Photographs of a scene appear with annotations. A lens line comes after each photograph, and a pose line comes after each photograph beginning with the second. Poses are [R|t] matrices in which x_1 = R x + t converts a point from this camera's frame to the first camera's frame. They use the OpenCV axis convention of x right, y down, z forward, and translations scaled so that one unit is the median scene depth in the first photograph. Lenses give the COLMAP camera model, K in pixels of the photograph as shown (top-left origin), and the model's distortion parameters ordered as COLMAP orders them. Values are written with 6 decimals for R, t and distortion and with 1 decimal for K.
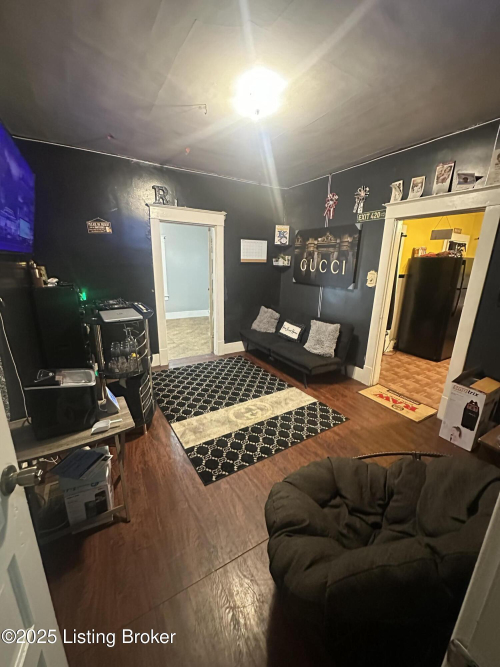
lens RADIAL K [[266.8, 0, 251.1], [0, 266.8, 333.5], [0, 0, 1]] dist [-0.001111, -0.000010]
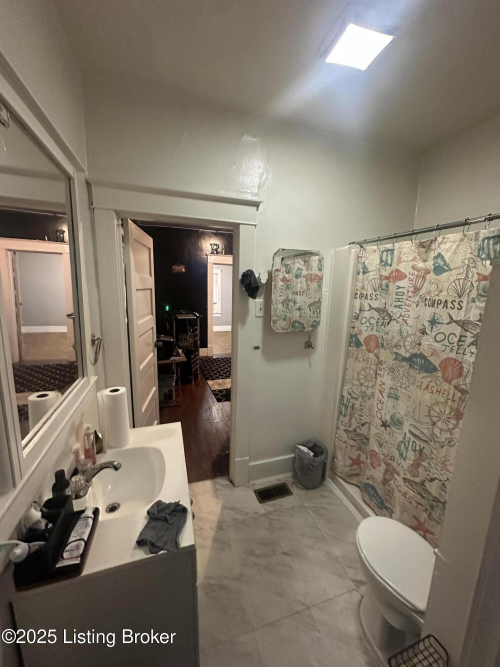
lens RADIAL K [[266.8, 0, 250.2], [0, 266.8, 333.2], [0, 0, 1]] dist [-0.001111, -0.000010]
pose [[0.974523, 0.043786, -0.219974, 0.331807], [-0.063675, 0.994417, -0.084149, 0.155232], [0.215061, 0.096012, 0.971869, -0.638878]]
